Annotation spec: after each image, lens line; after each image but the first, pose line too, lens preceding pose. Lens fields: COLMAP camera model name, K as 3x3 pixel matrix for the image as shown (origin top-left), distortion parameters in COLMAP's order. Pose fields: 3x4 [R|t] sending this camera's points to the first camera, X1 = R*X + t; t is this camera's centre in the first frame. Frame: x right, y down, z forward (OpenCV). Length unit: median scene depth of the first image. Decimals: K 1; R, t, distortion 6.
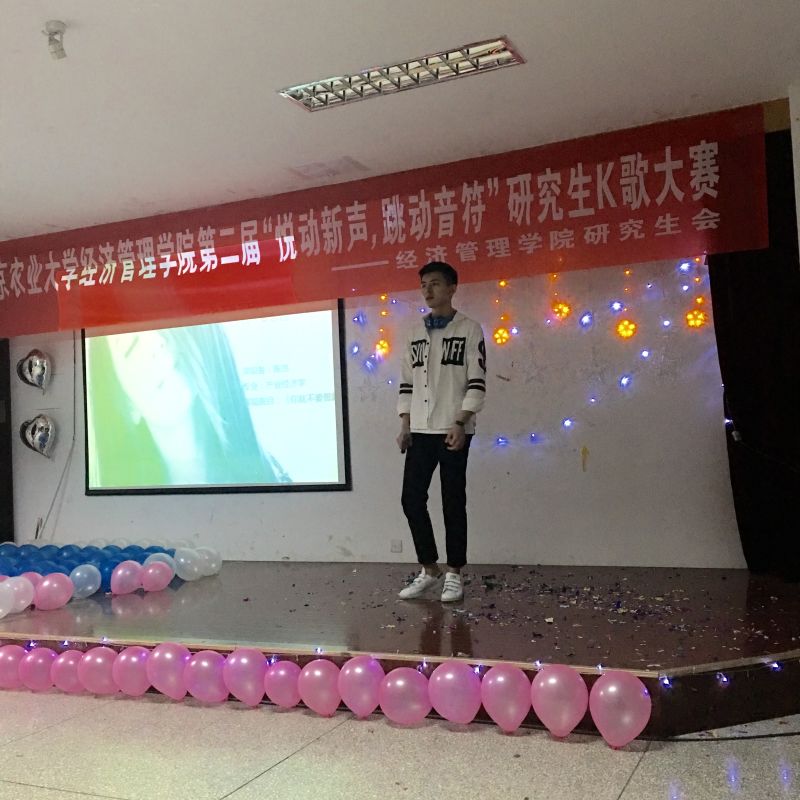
lens RADIAL K [[909.5, 0, 400.0], [0, 909.5, 400.0], [0, 0, 1]] dist [0.057635, -0.006810]
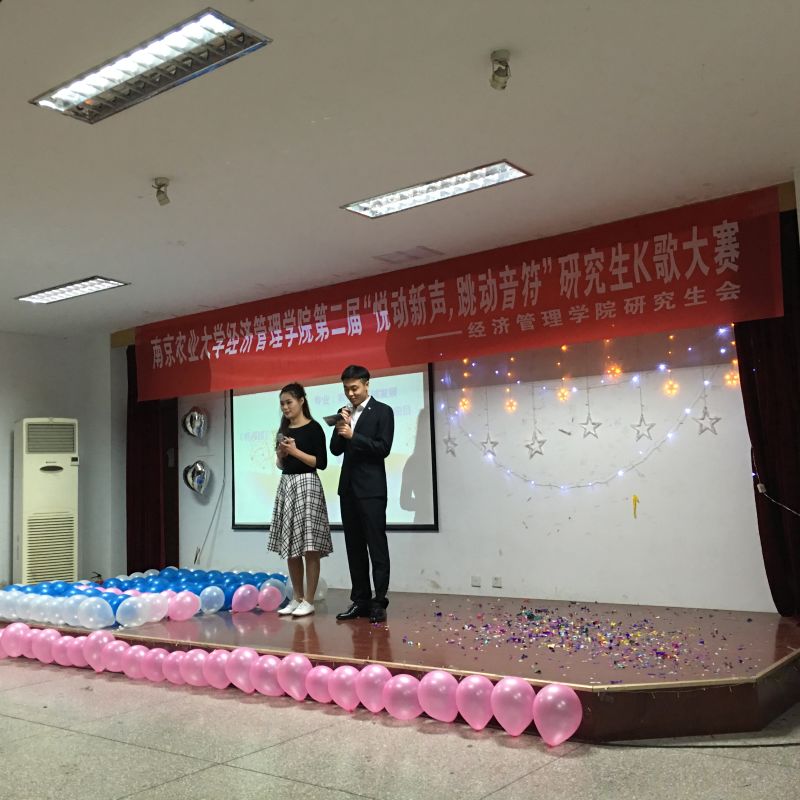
lens RADIAL K [[909.5, 0, 400.0], [0, 909.5, 400.0], [0, 0, 1]] dist [0.057635, -0.006810]
pose [[0.974910, -0.011399, -0.222305, 0.165245], [0.002960, 0.999264, -0.038255, -0.021580], [0.222578, 0.036637, 0.974226, -0.135100]]
